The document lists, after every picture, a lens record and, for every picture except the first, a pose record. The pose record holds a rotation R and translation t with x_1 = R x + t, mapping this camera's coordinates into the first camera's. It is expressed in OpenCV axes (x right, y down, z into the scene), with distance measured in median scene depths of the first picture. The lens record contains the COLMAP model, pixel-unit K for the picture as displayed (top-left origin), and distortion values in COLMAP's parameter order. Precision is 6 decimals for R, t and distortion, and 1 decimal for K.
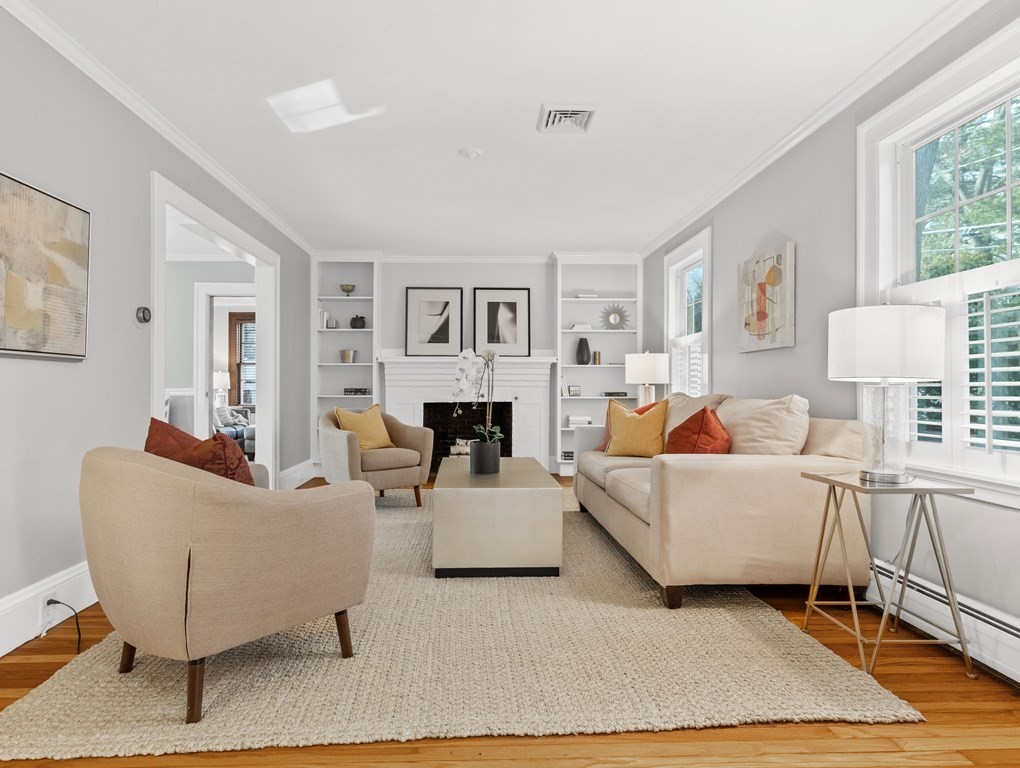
lens RADIAL K [[521.6, 0, 510.3], [0, 521.6, 383.7], [0, 0, 1]] dist [0.008945, -0.001339]
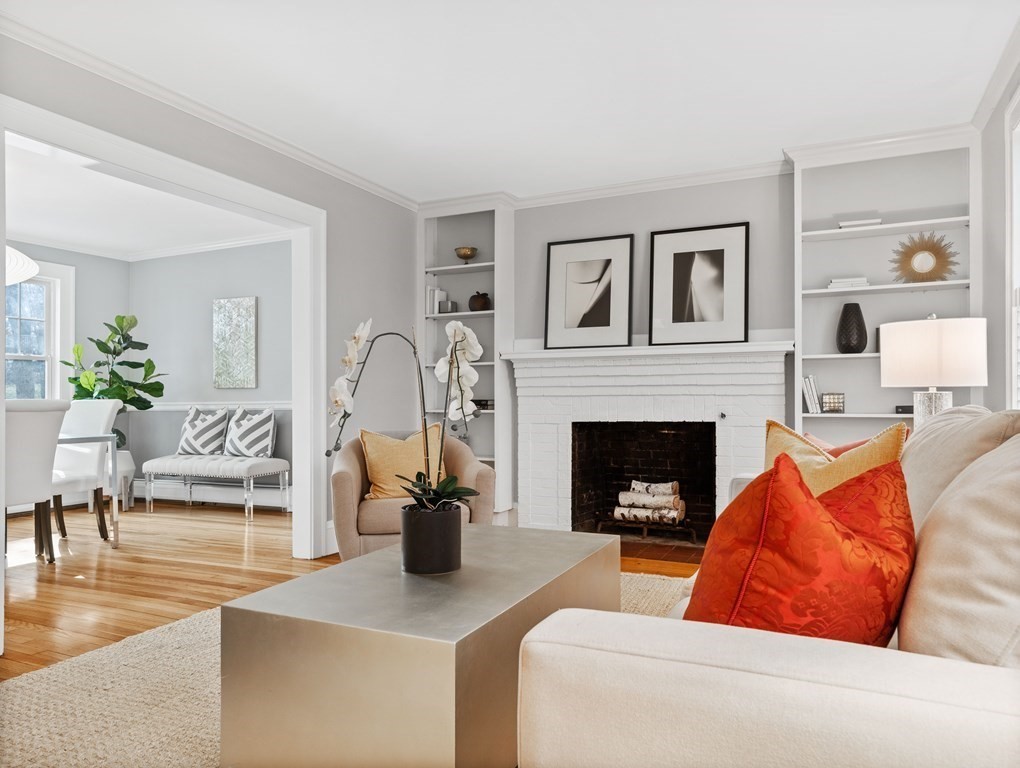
lens RADIAL K [[705.7, 0, 510.5], [0, 705.7, 387.9], [0, 0, 1]] dist [0.026601, 0.001624]
pose [[0.896980, -0.011539, -0.441920, 0.145668], [0.008764, 0.999927, -0.008322, 0.001739], [0.441983, 0.003592, 0.897016, 0.196160]]
